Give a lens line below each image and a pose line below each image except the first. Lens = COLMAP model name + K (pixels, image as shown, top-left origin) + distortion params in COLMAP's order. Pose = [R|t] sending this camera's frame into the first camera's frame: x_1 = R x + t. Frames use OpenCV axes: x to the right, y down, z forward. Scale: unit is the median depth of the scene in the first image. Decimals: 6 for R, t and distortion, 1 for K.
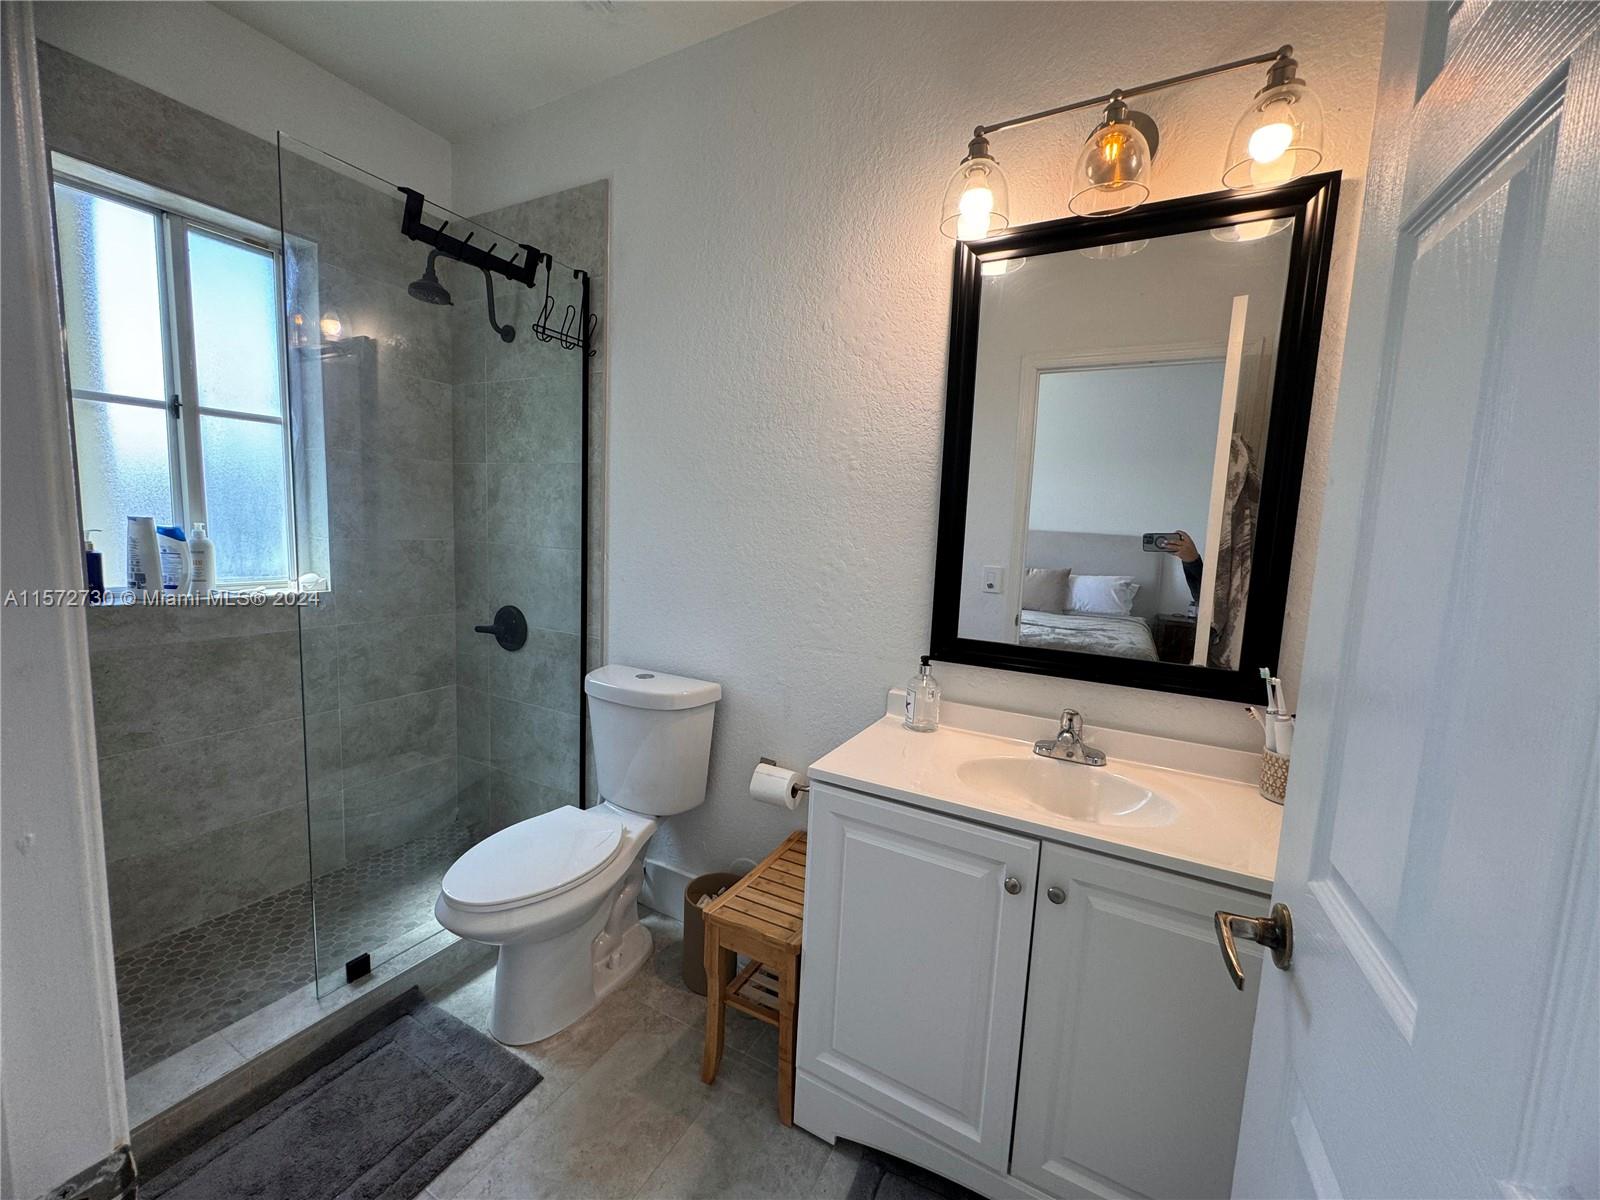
lens RADIAL K [[637.2, 0, 803.1], [0, 637.2, 598.6], [0, 0, 1]] dist [-0.002199, -0.000013]
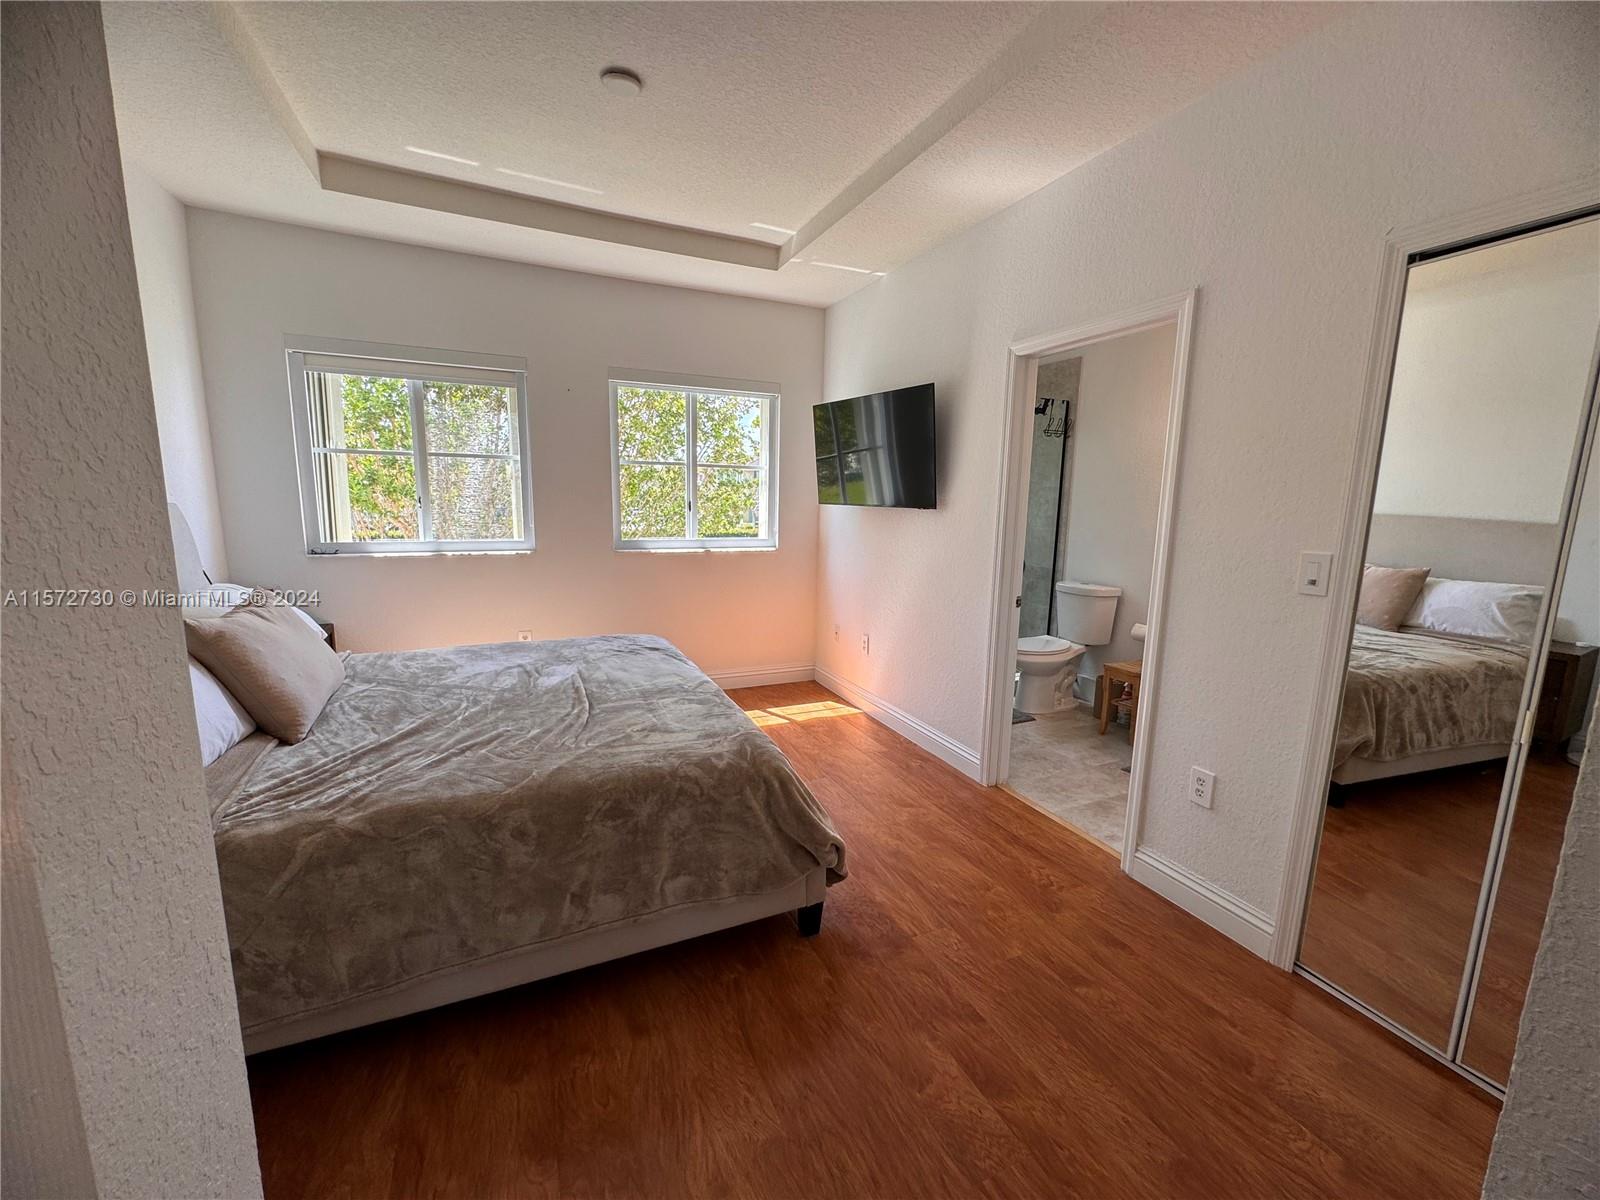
lens RADIAL K [[637.2, 0, 797.9], [0, 637.2, 608.3], [0, 0, 1]] dist [-0.002199, -0.000013]
pose [[0.797308, 0.066763, -0.599869, 0.284220], [-0.053243, 0.997769, 0.040280, 0.166056], [0.601219, -0.000177, 0.799084, -1.326733]]
